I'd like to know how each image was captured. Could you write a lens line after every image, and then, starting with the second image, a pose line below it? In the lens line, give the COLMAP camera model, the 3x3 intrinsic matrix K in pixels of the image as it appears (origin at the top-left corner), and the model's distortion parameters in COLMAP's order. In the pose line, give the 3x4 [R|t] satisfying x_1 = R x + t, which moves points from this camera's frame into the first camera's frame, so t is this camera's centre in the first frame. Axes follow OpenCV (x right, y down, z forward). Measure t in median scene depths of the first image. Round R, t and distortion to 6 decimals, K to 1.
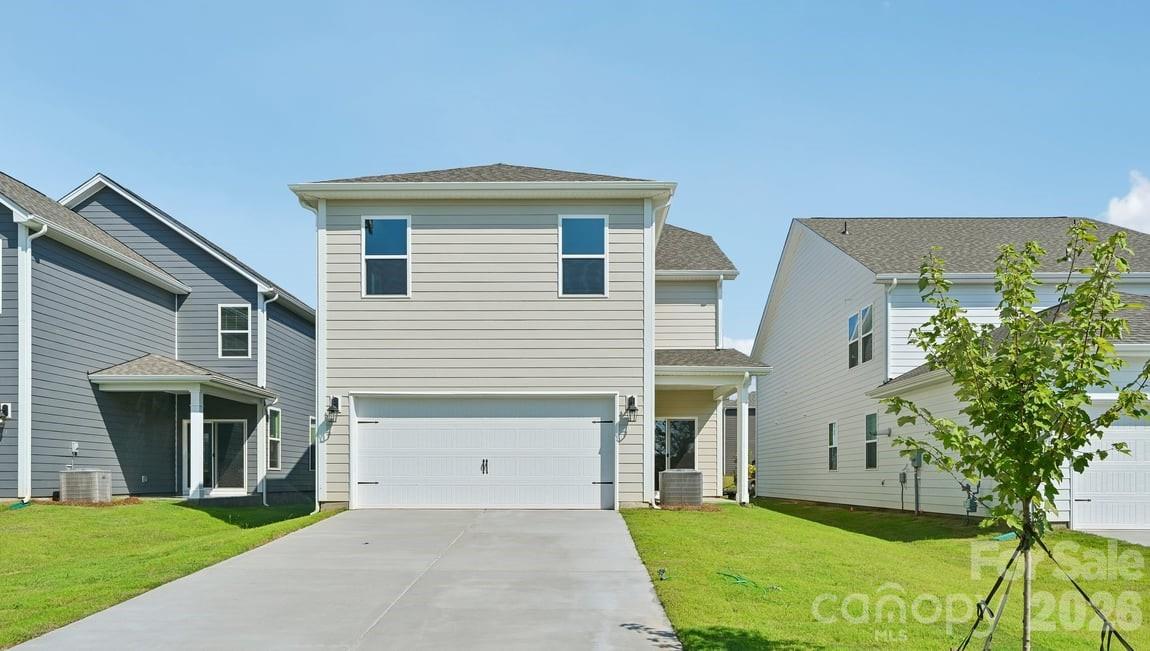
lens RADIAL K [[817.6, 0, 570.4], [0, 817.6, 466.7], [0, 0, 1]] dist [-0.003111, -0.002440]
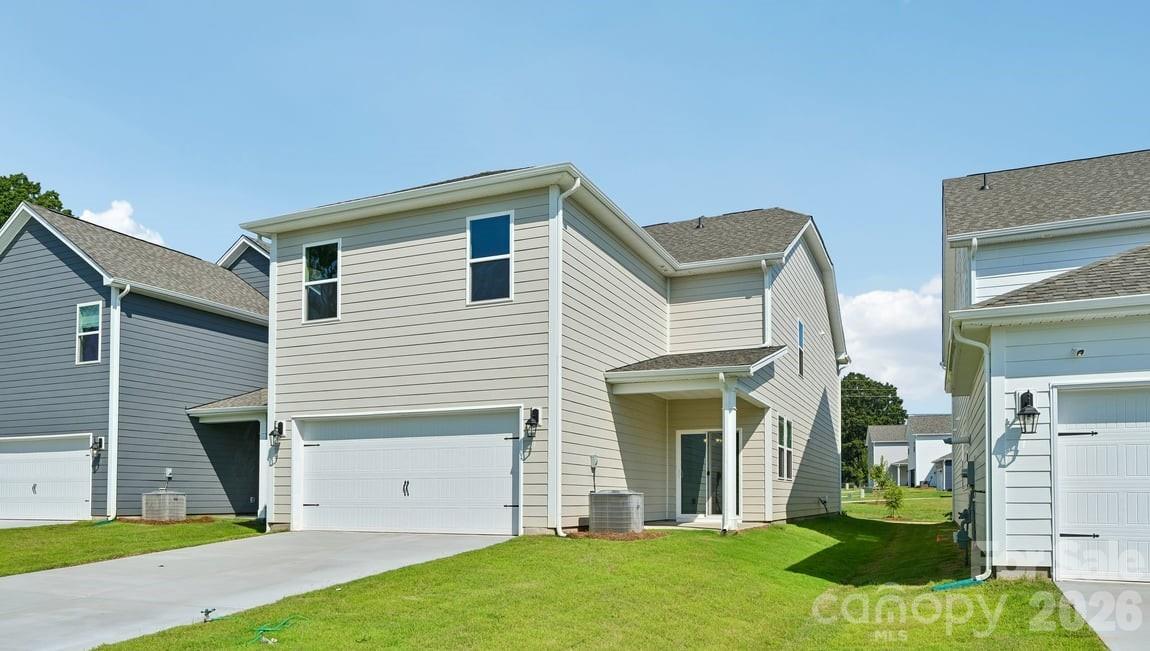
lens RADIAL K [[817.6, 0, 570.4], [0, 817.6, 466.7], [0, 0, 1]] dist [-0.003111, -0.002440]
pose [[0.915958, -0.015026, -0.400993, 0.460013], [0.005989, 0.999699, -0.023780, -0.001555], [0.401229, 0.019380, 0.915773, 0.200116]]
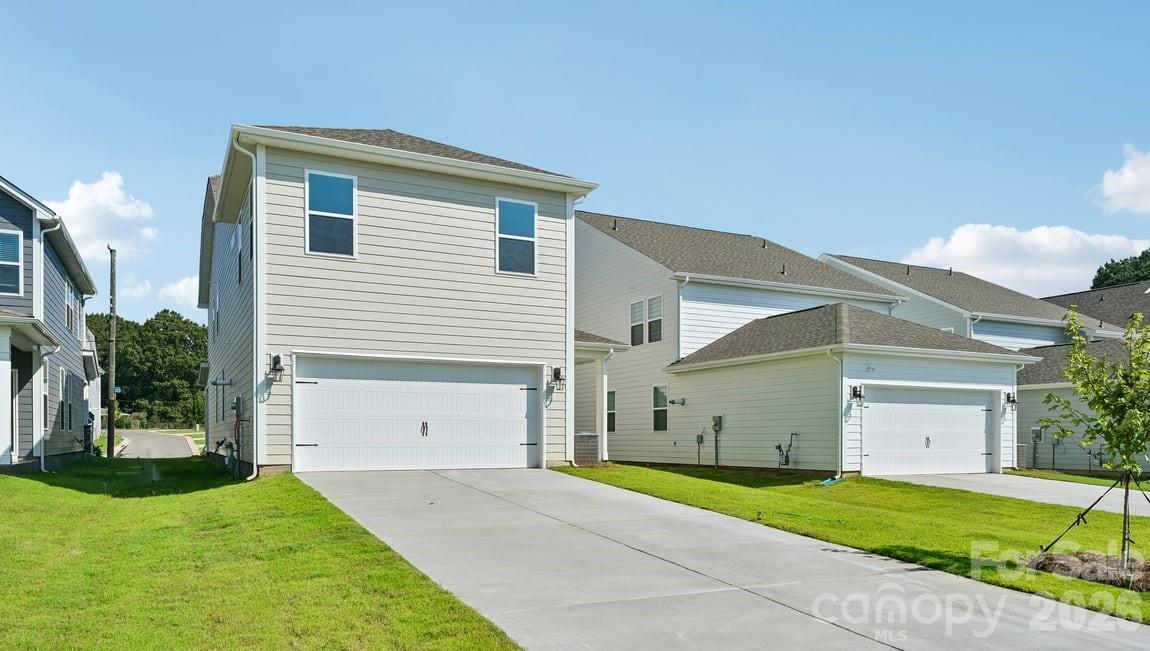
lens RADIAL K [[810.7, 0, 573.6], [0, 810.7, 430.1], [0, 0, 1]] dist [-0.002033, -0.002064]
pose [[0.882570, 0.004379, 0.470161, -0.424577], [-0.006715, 0.999972, 0.003293, -0.003389], [-0.470134, -0.006063, 0.882574, 0.002798]]
